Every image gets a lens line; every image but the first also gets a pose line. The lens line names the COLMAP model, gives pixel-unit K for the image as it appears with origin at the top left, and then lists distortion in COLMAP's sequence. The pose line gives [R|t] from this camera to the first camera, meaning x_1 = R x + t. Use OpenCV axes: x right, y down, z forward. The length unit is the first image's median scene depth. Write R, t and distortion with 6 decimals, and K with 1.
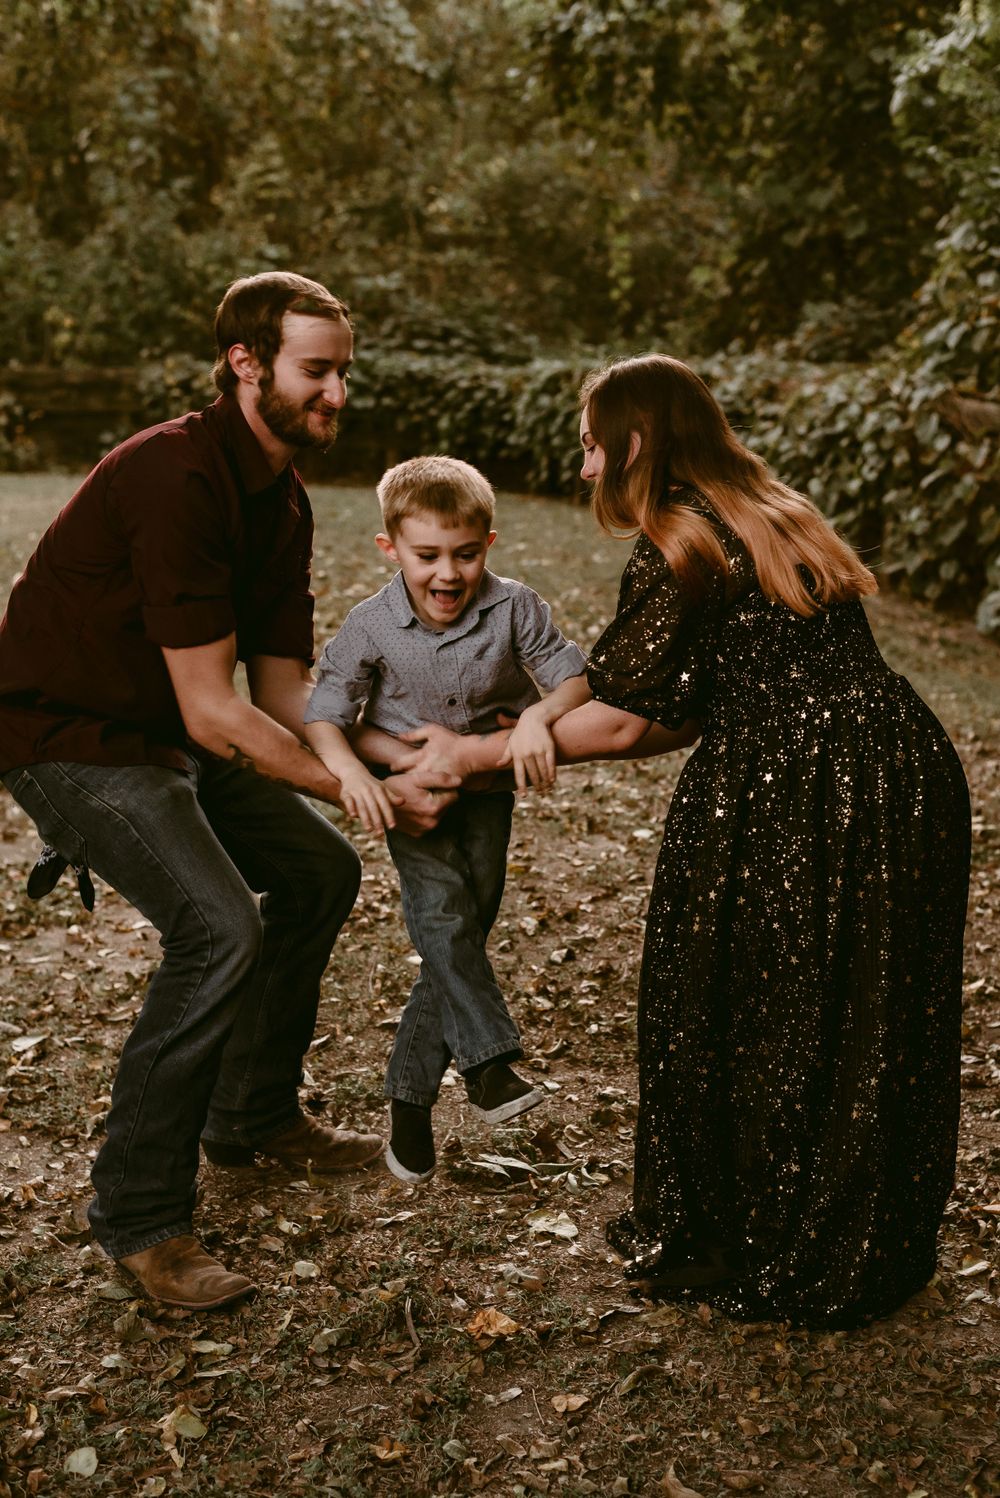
lens RADIAL K [[2273.7, 0, 535.8], [0, 2273.7, 751.2], [0, 0, 1]] dist [0.034282, 0.038140]
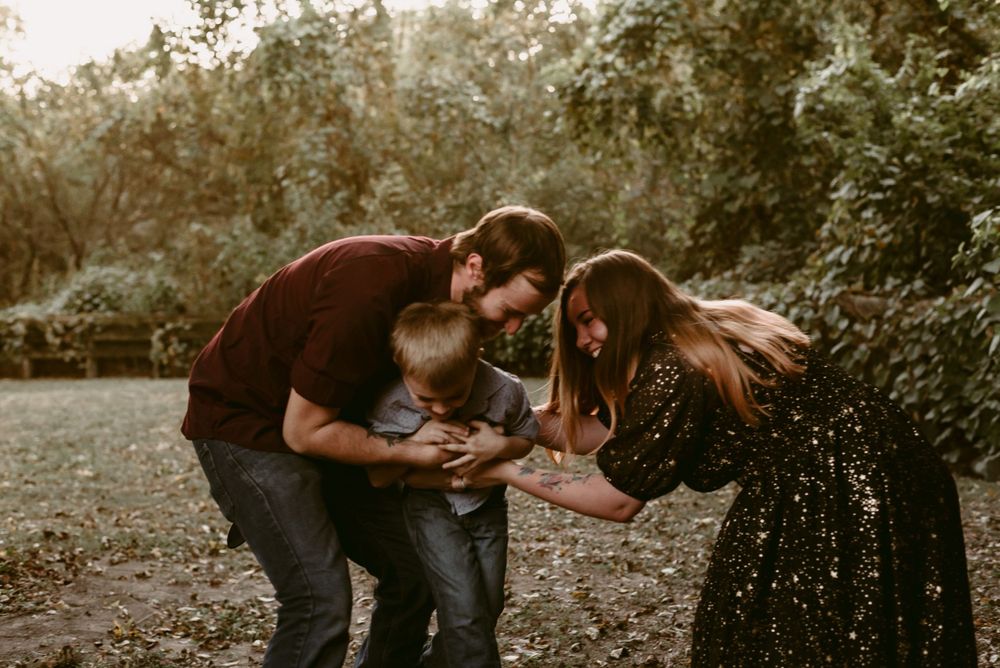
lens RADIAL K [[1459.9, 0, 503.1], [0, 1459.9, 318.4], [0, 0, 1]] dist [0.014253, 0.034723]
pose [[0.998564, -0.032471, -0.042608, -0.003967], [0.025202, 0.986593, -0.161244, 0.009645], [0.047273, 0.159938, 0.985994, 0.035533]]
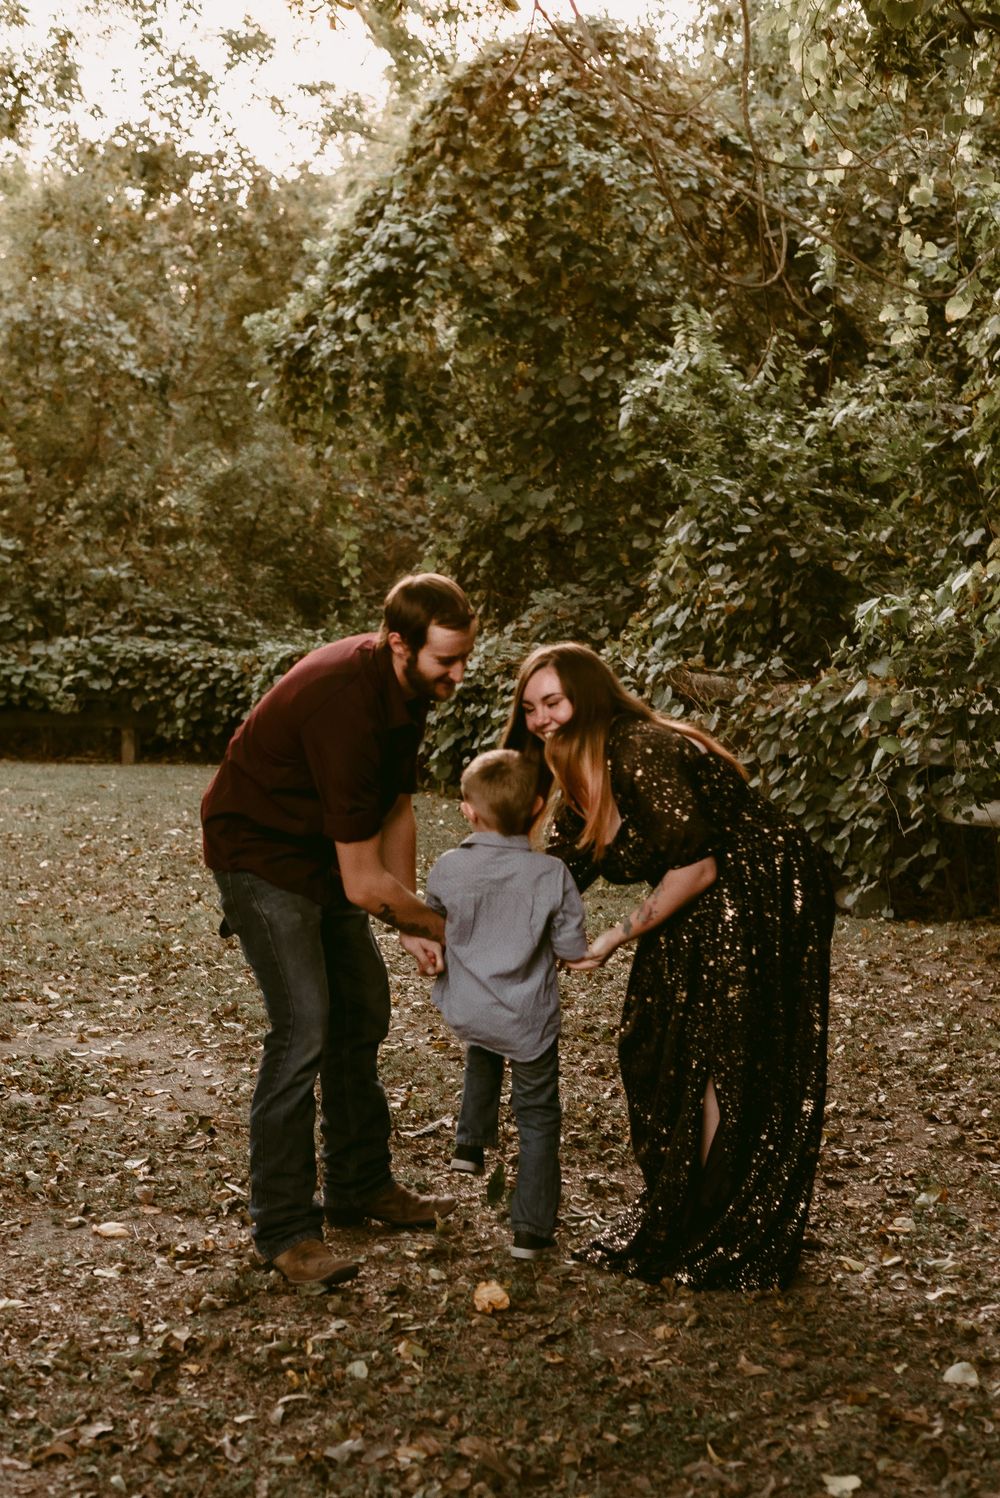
lens RADIAL K [[2211.3, 0, 497.8], [0, 2211.3, 793.2], [0, 0, 1]] dist [0.016141, 0.029895]
pose [[0.992524, -0.017551, 0.120779, -0.041600], [0.029779, 0.994522, -0.100192, 0.012696], [-0.118359, 0.103040, 0.987610, -0.072235]]
